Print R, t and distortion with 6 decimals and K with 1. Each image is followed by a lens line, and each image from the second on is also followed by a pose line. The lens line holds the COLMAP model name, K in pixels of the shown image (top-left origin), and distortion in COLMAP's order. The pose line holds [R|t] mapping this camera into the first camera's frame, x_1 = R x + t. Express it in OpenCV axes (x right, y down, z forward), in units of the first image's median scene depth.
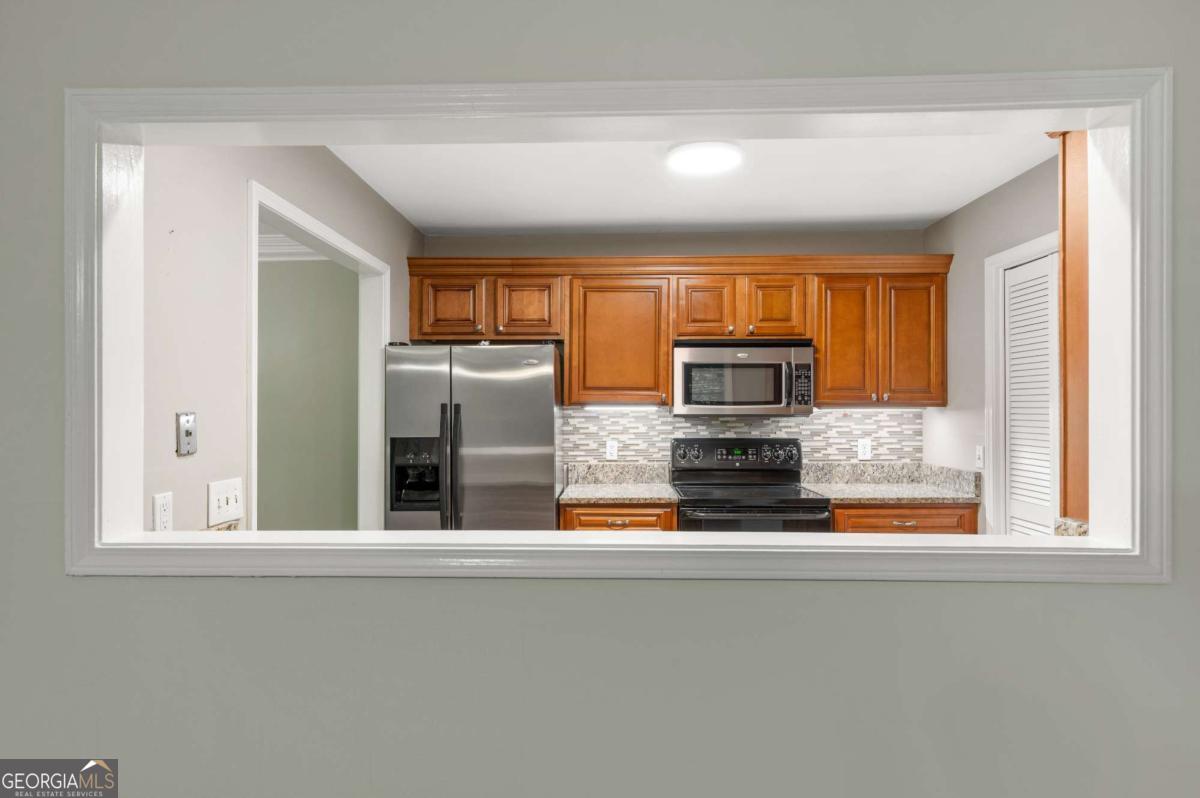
lens RADIAL K [[690.5, 0, 601.0], [0, 690.5, 404.5], [0, 0, 1]] dist [-0.000430, 0.000037]
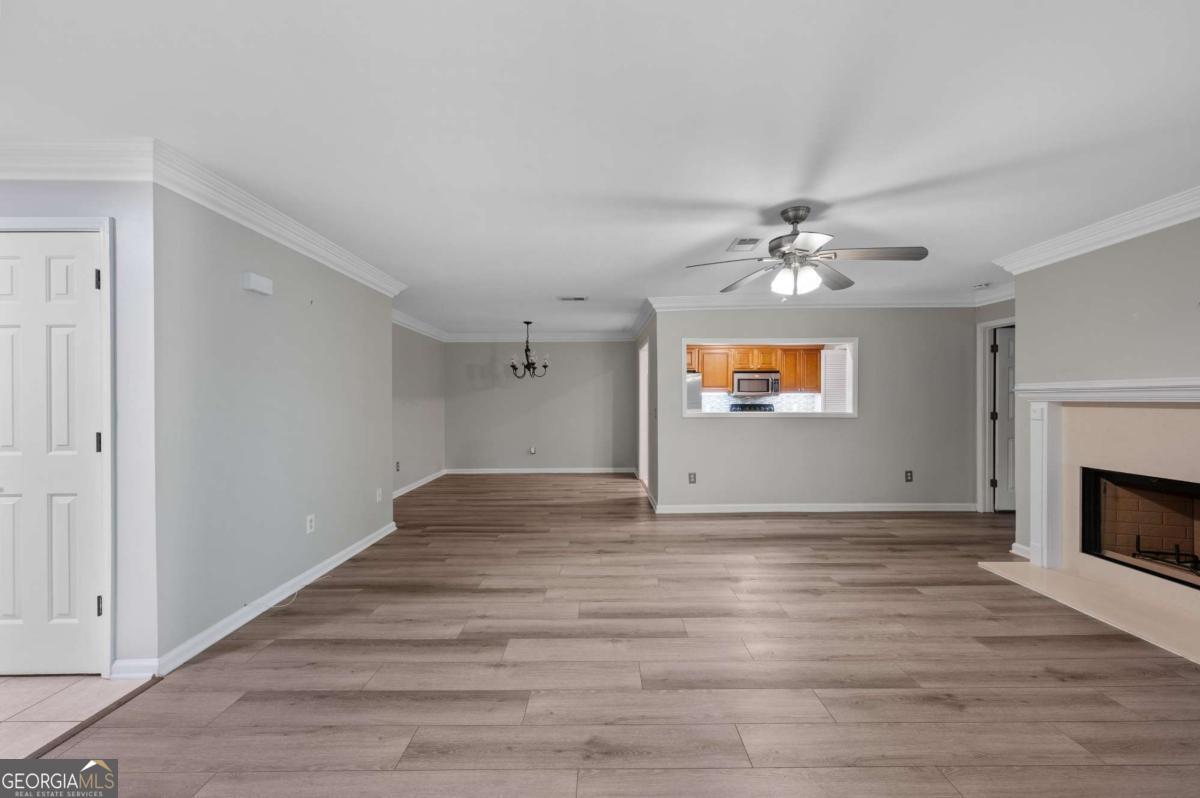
lens RADIAL K [[475.2, 0, 605.1], [0, 475.2, 400.8], [0, 0, 1]] dist [0.000335, -0.000393]
pose [[0.999360, -0.000435, 0.035778, -0.516163], [0.000125, 0.999962, 0.008664, 0.019424], [-0.035780, -0.008654, 0.999322, -1.025145]]
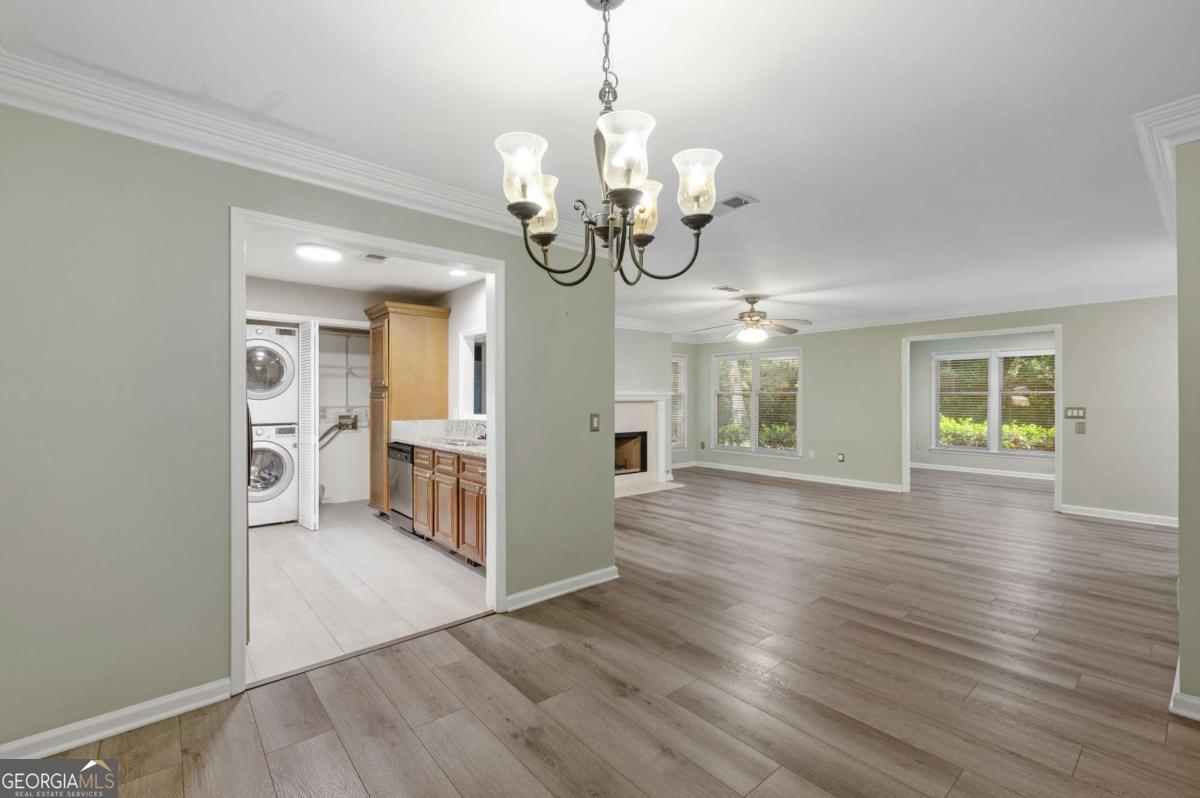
lens RADIAL K [[517.3, 0, 602.3], [0, 517.3, 396.4], [0, 0, 1]] dist [-0.001169, -0.000268]
pose [[-0.666649, 0.009239, 0.745314, -1.006937], [0.000920, 0.999933, -0.011572, 0.032597], [-0.745371, -0.007028, -0.666613, 0.973418]]
